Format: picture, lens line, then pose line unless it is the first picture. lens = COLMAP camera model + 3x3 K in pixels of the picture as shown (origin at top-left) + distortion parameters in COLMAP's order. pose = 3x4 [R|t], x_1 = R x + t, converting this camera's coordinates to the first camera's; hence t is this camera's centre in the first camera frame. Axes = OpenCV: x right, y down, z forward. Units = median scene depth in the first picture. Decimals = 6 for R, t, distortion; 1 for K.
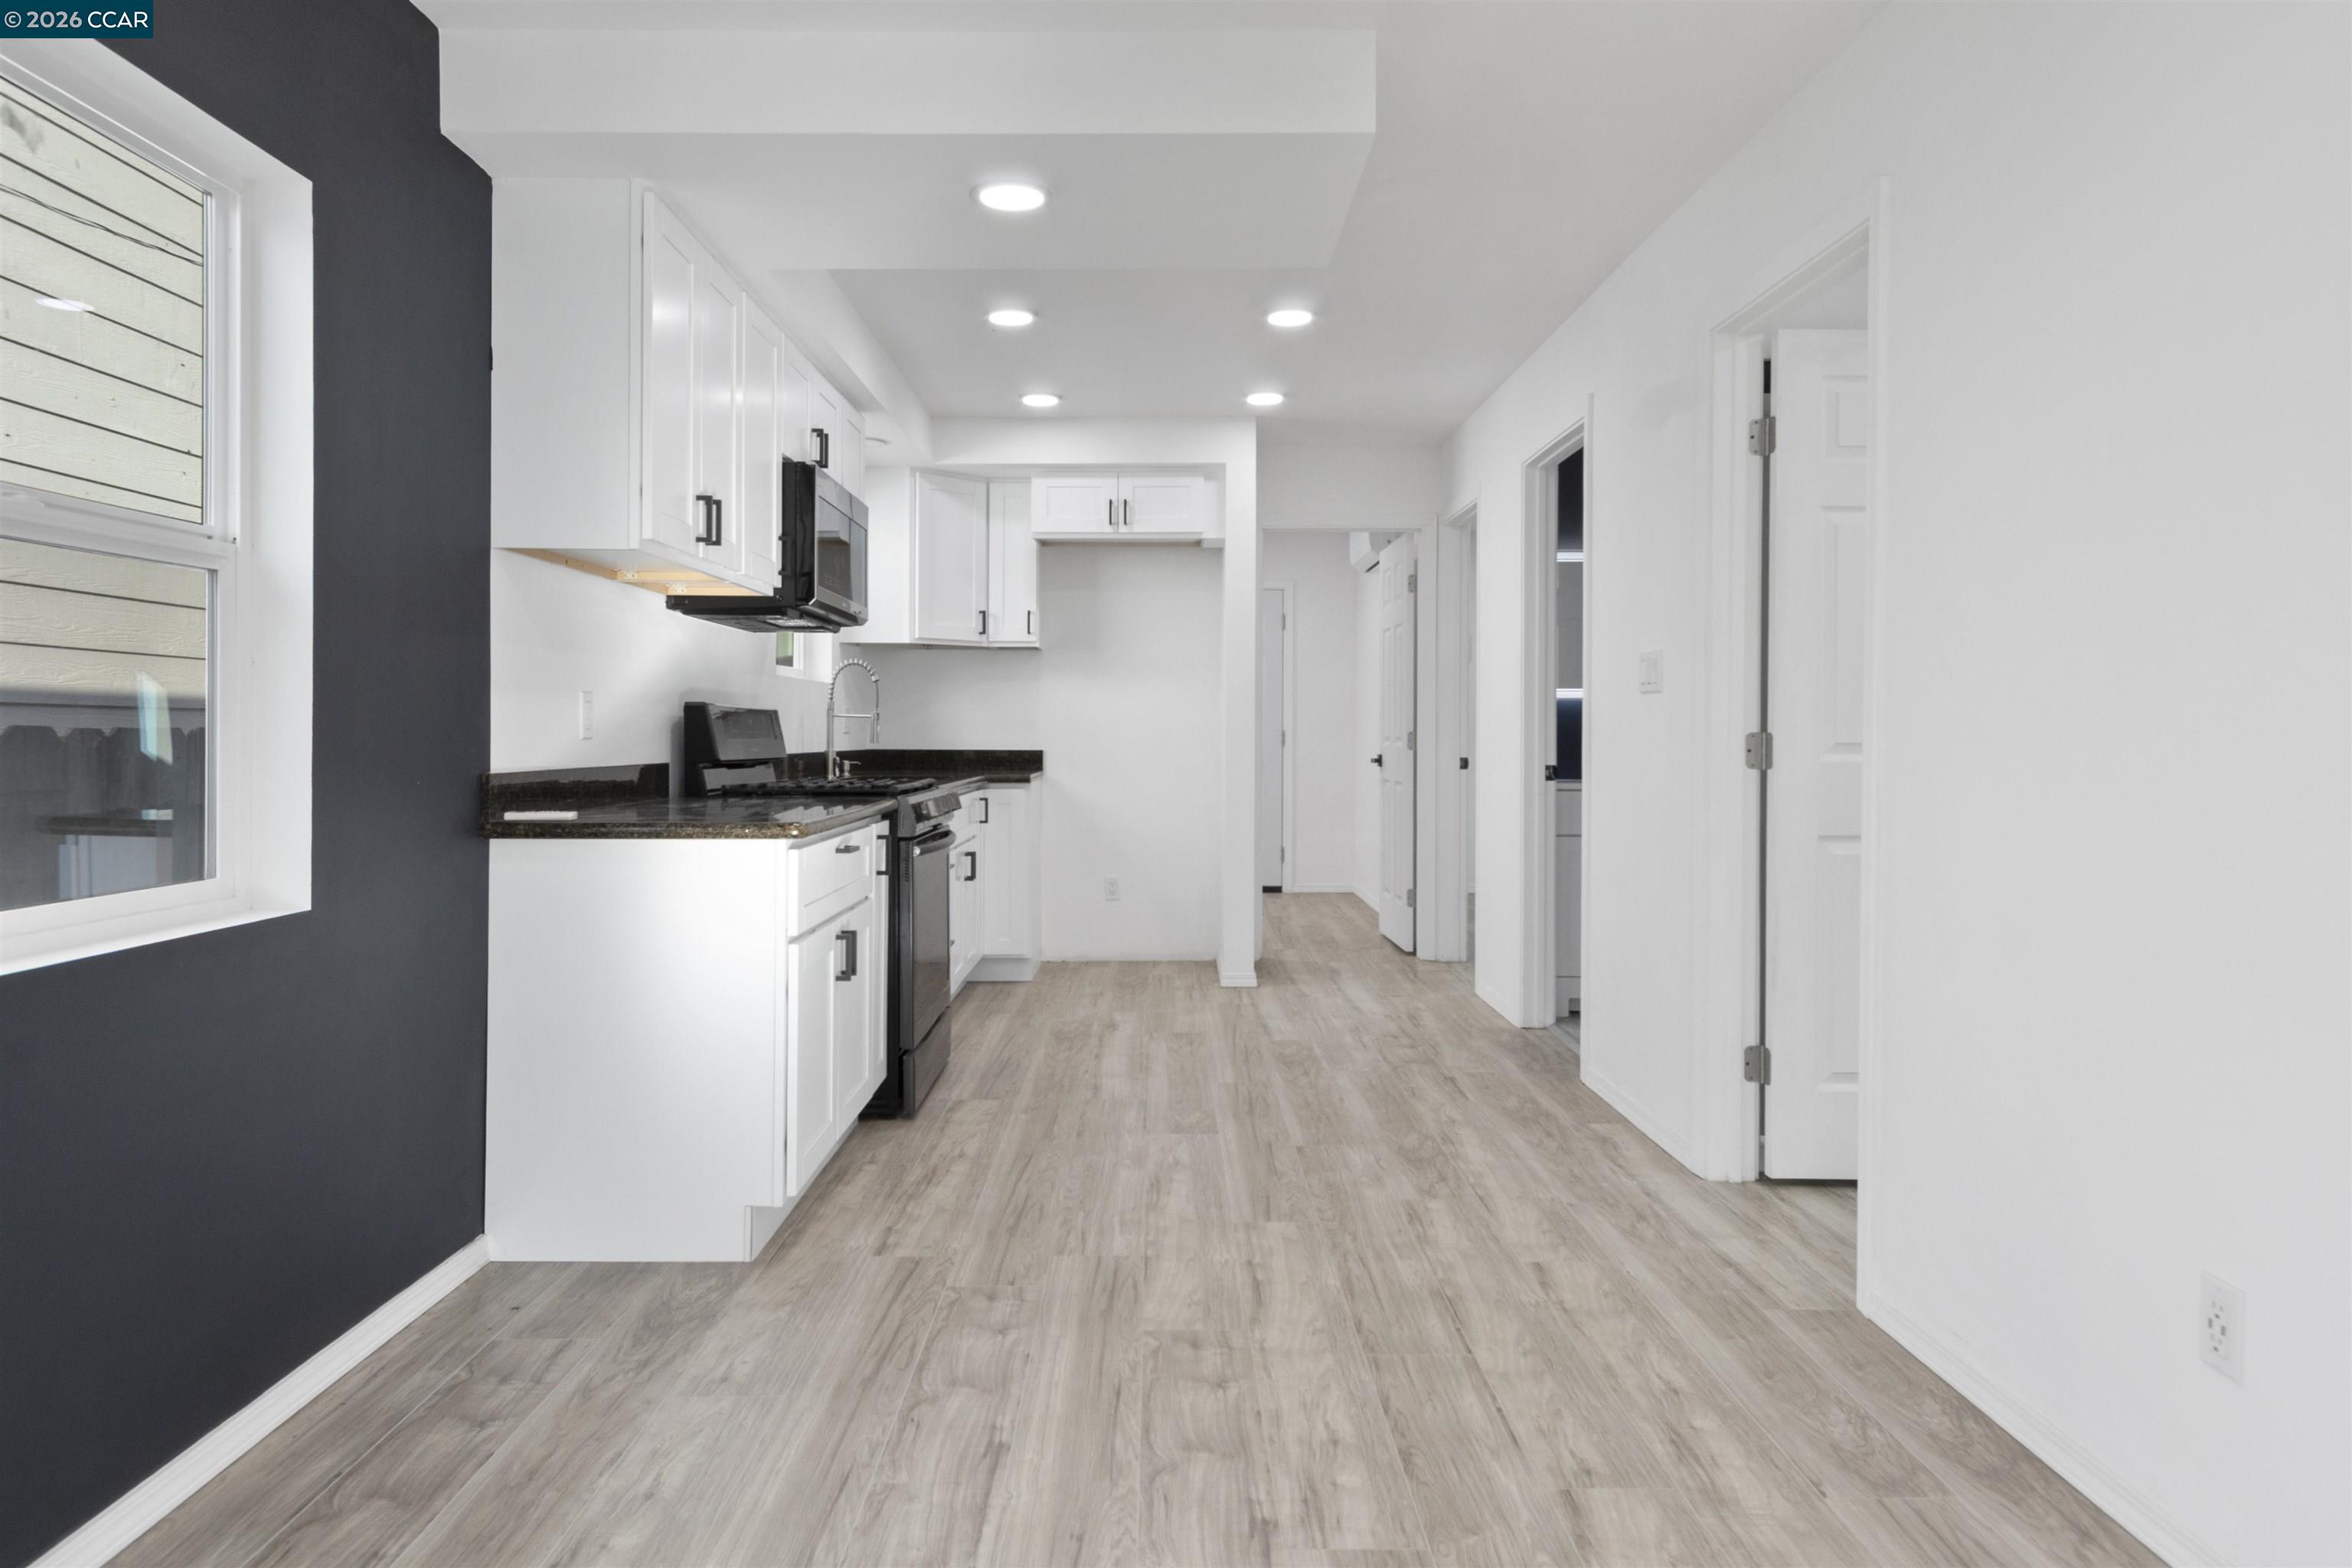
lens RADIAL K [[1441.6, 0, 1170.9], [0, 1441.6, 744.2], [0, 0, 1]] dist [0.001349, -0.012511]
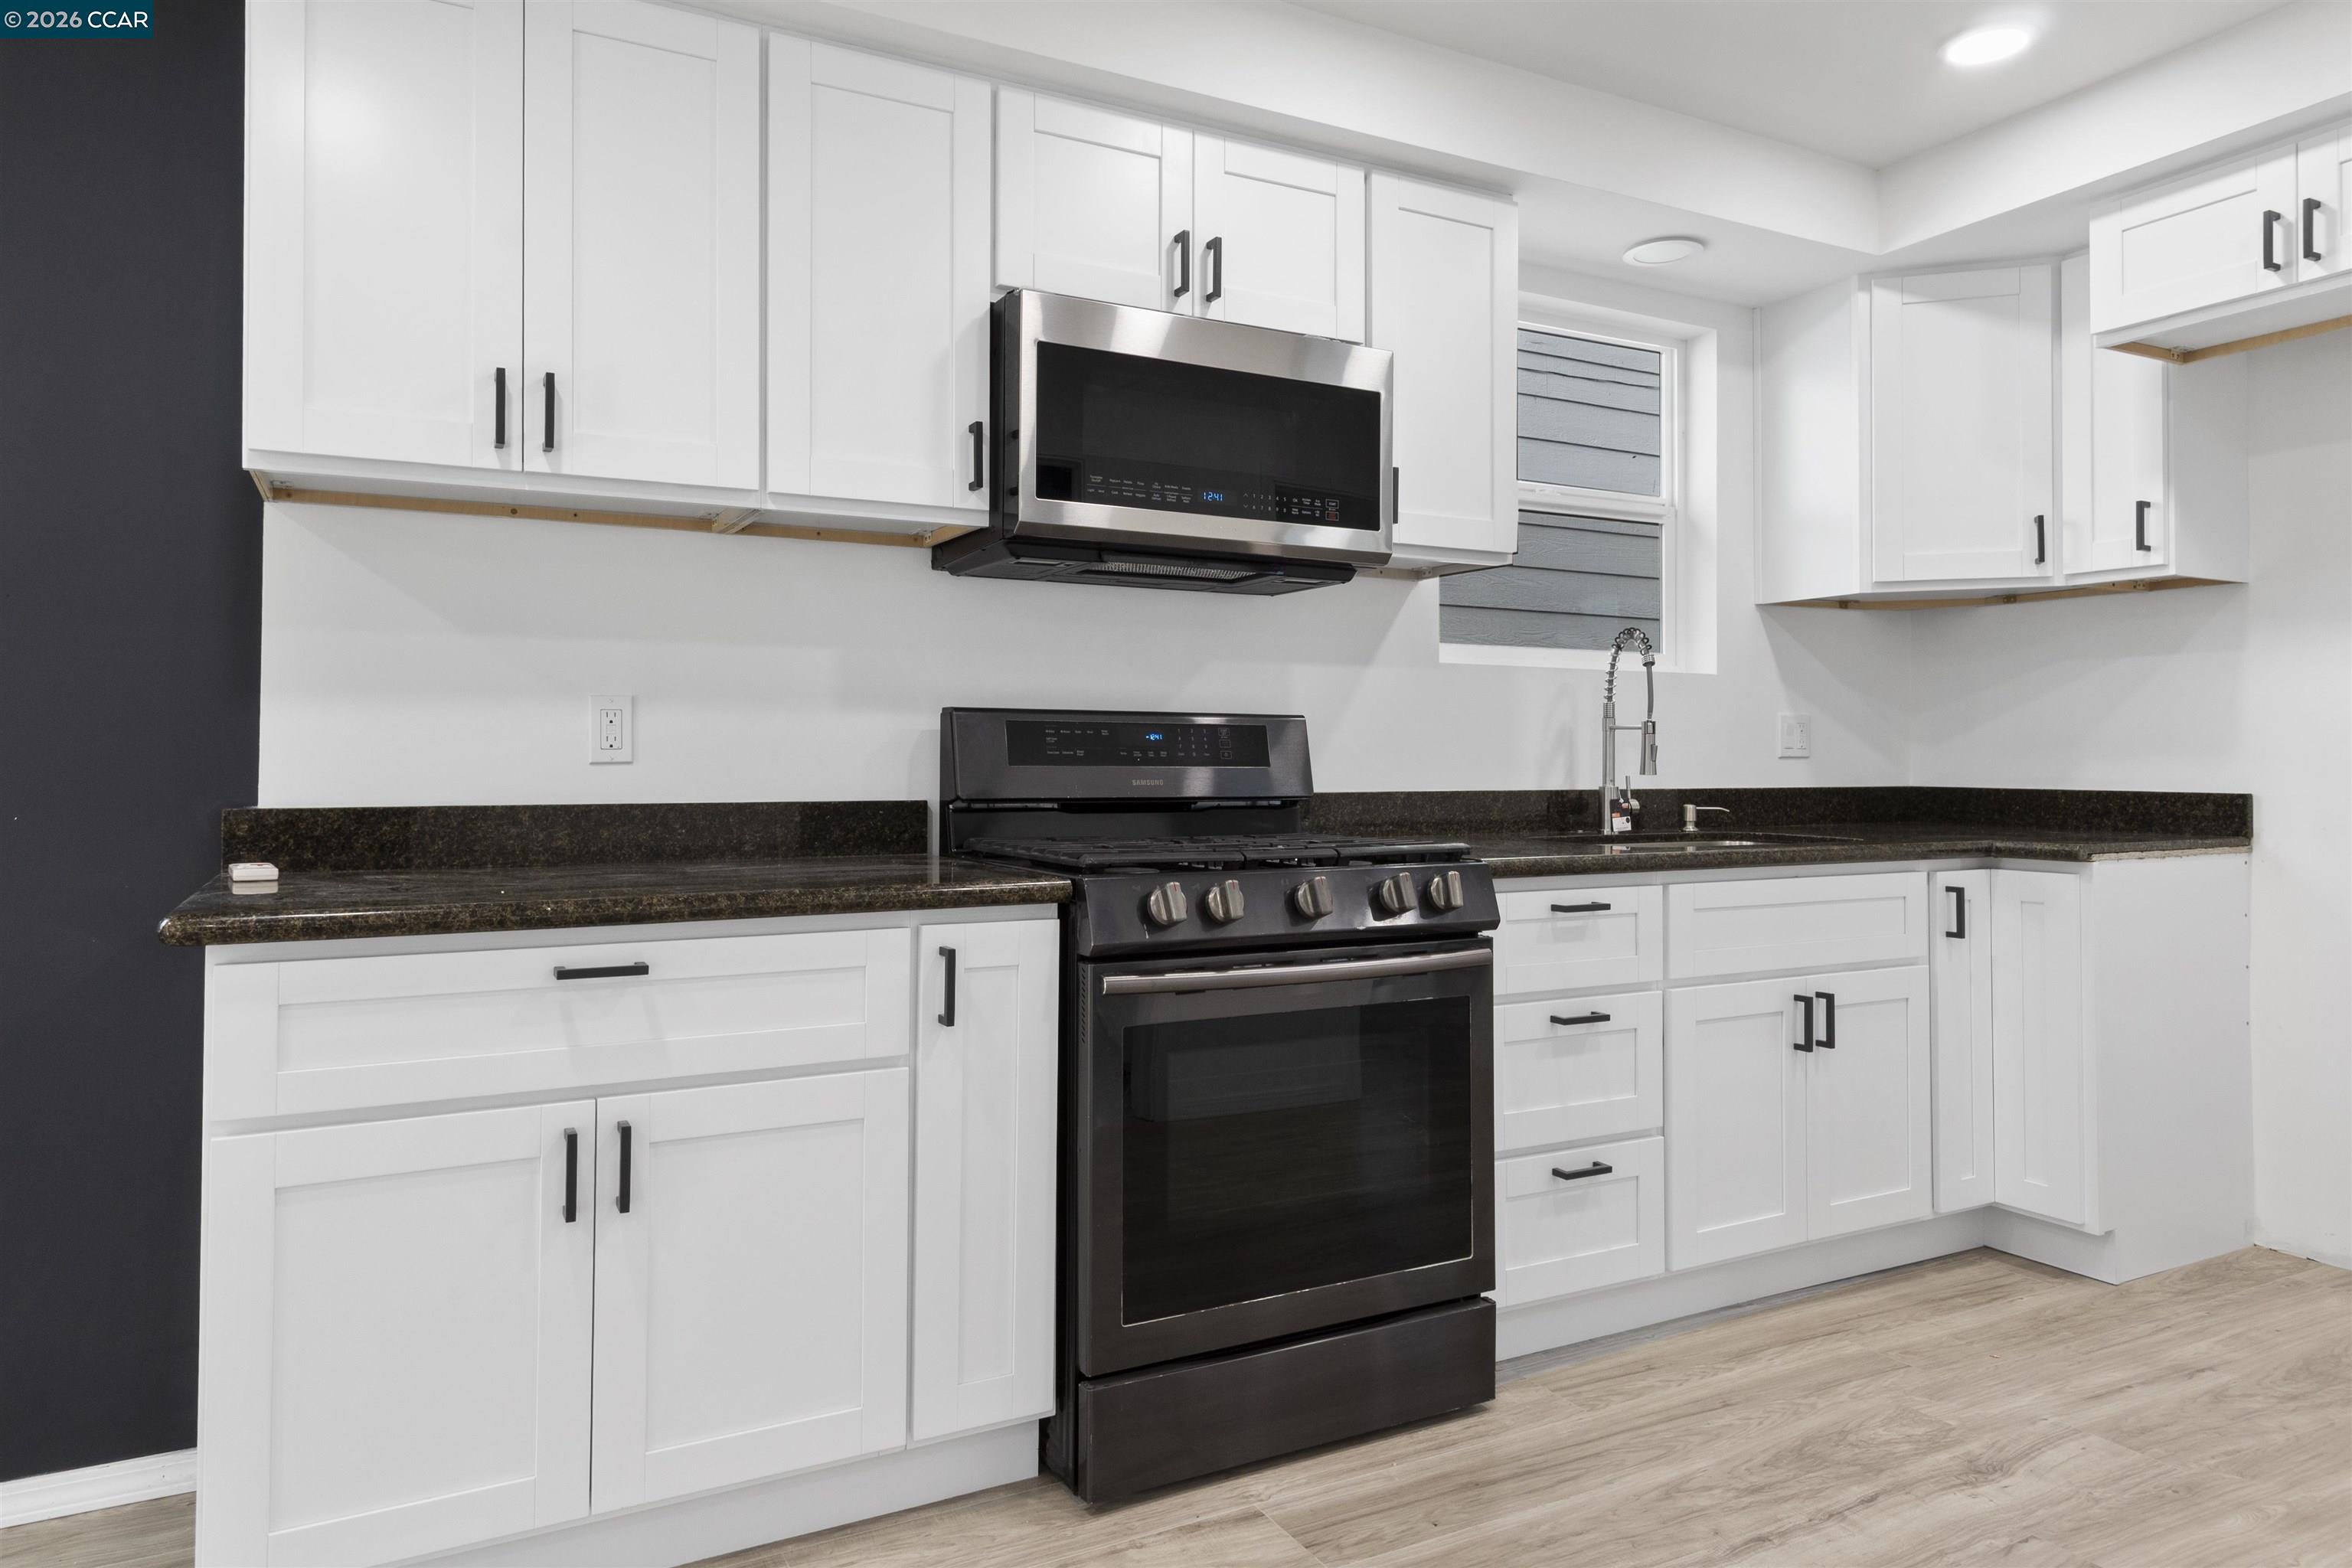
lens RADIAL K [[1441.6, 0, 1170.9], [0, 1441.6, 744.2], [0, 0, 1]] dist [0.001349, -0.012511]
pose [[0.450512, -0.009968, -0.892715, 0.301668], [-0.006476, 0.999875, -0.014432, -0.005130], [0.892747, 0.012283, 0.450391, 0.830931]]
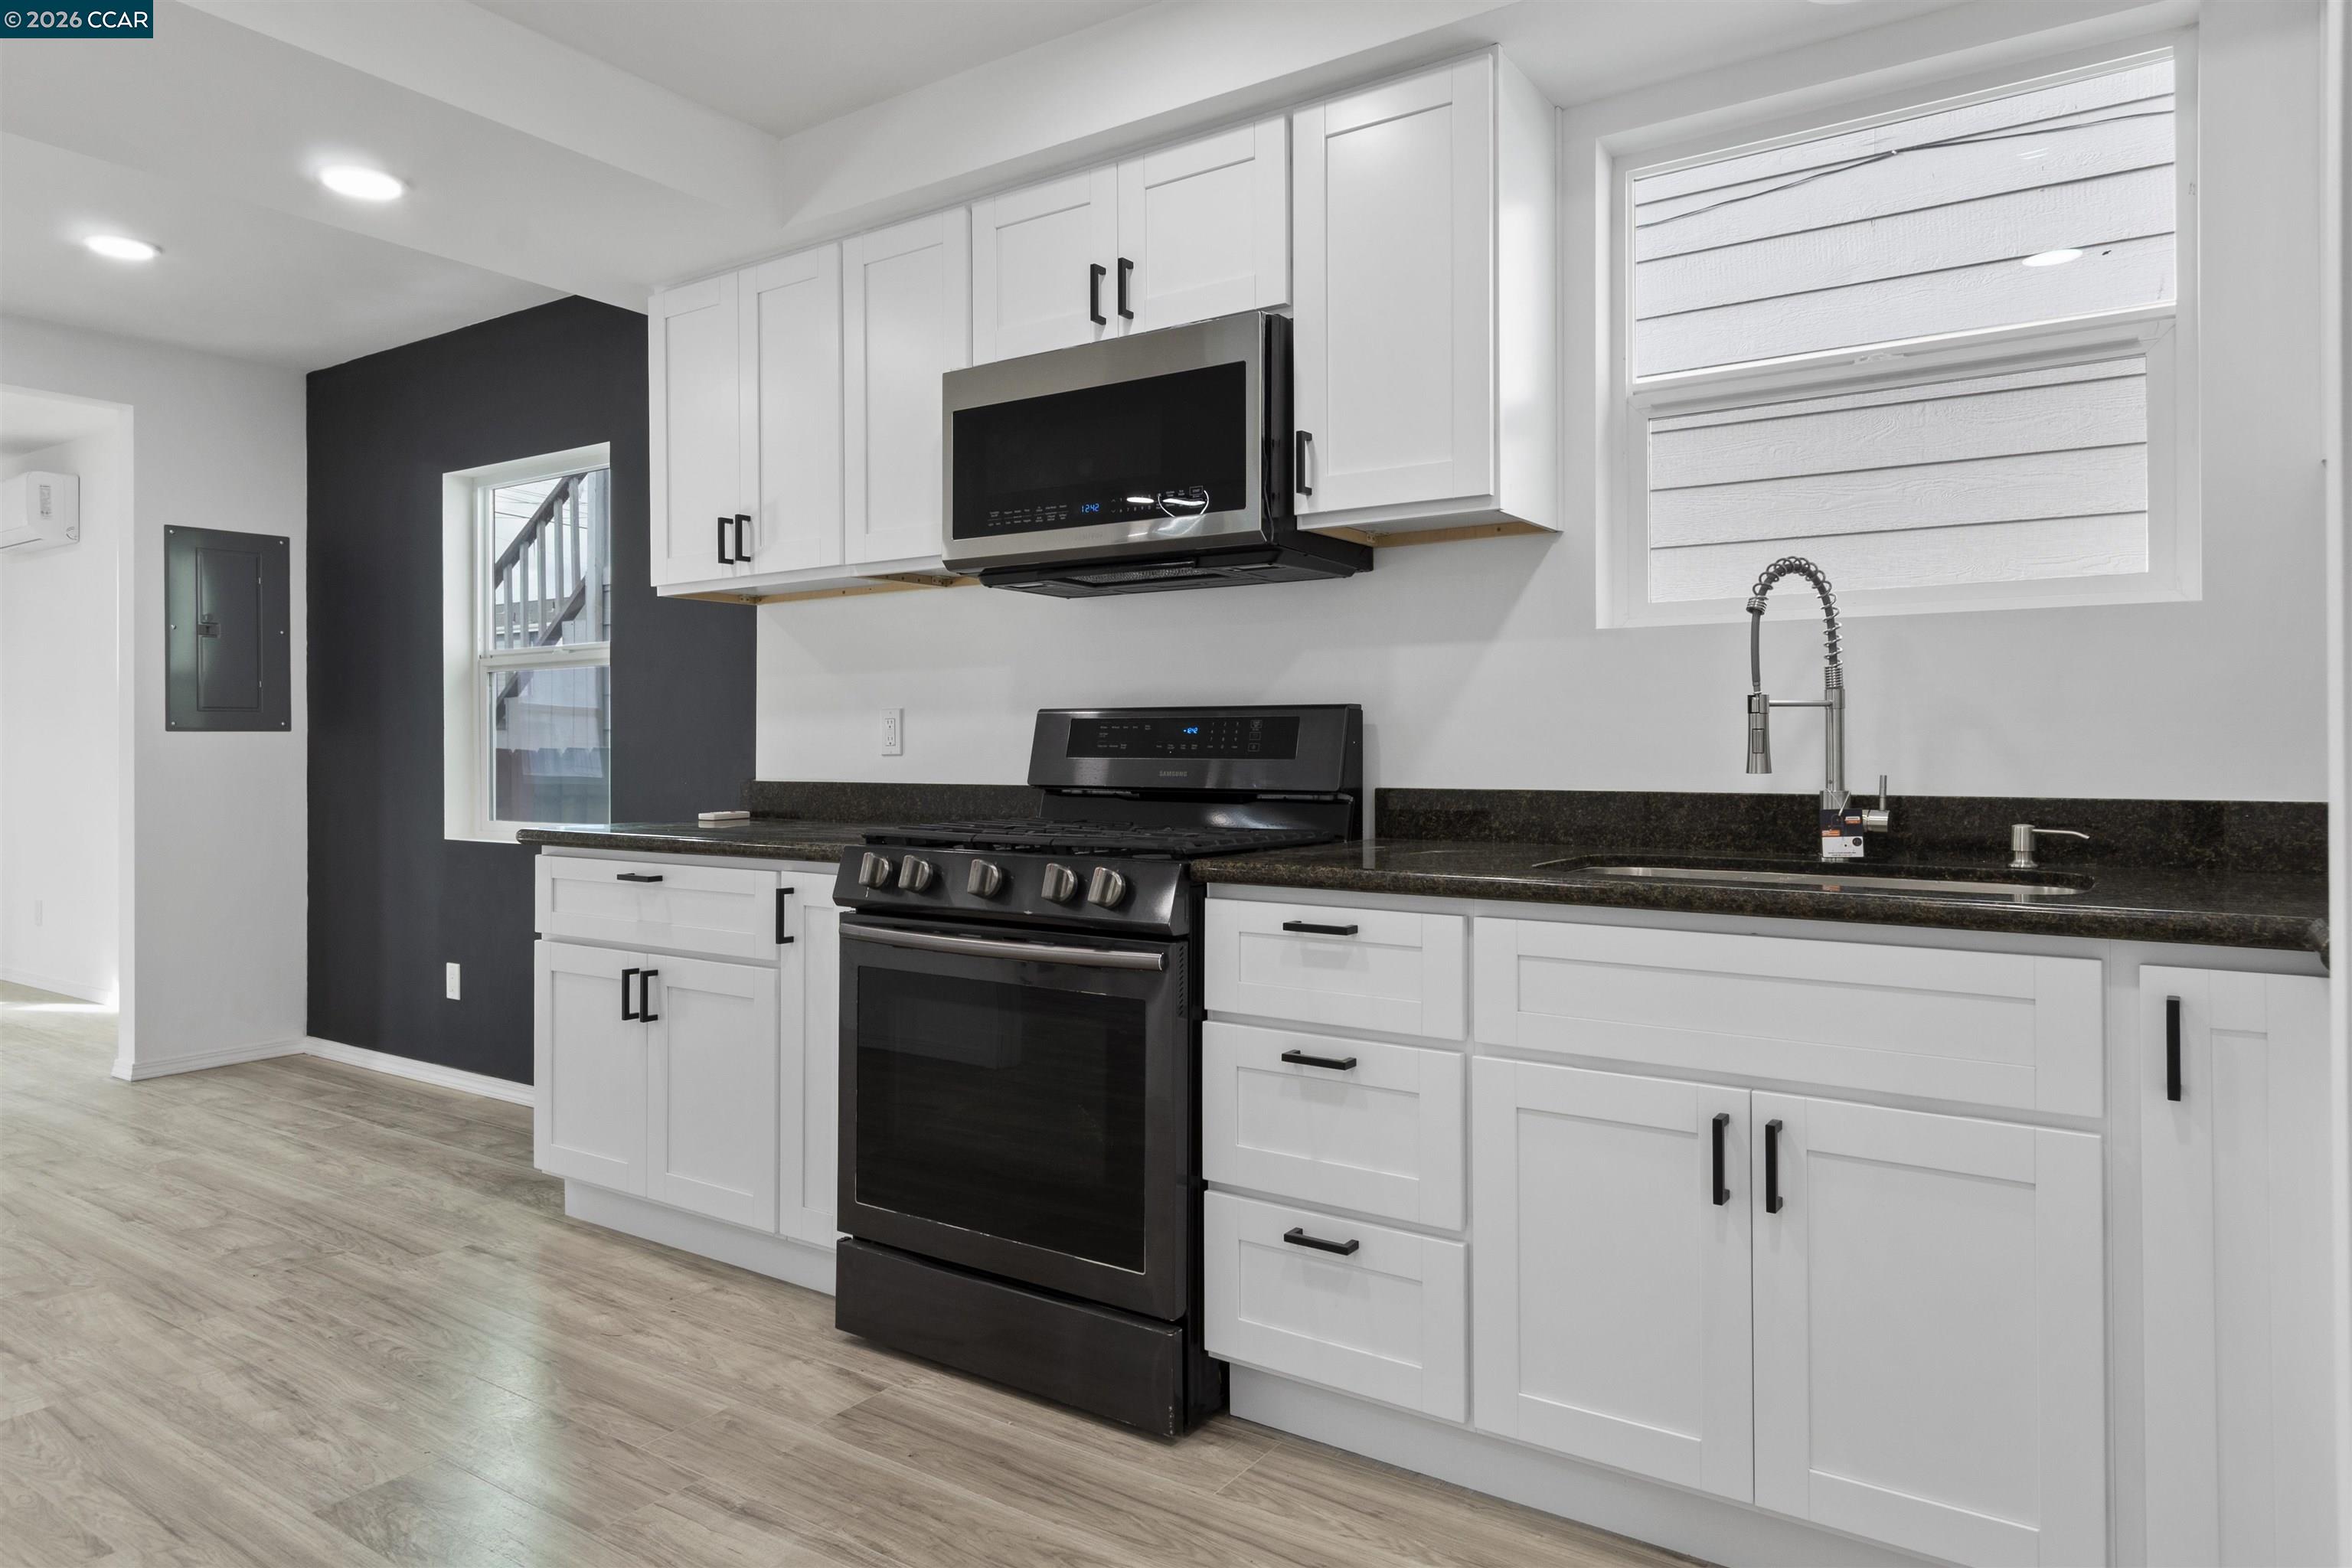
lens RADIAL K [[1472.8, 0, 1173.4], [0, 1472.8, 747.8], [0, 0, 1]] dist [0.006860, 0.000309]
pose [[-0.577825, -0.001684, -0.816159, 0.291966], [-0.004950, 0.999987, 0.001440, -0.010920], [0.816145, 0.004872, -0.577826, 1.569528]]
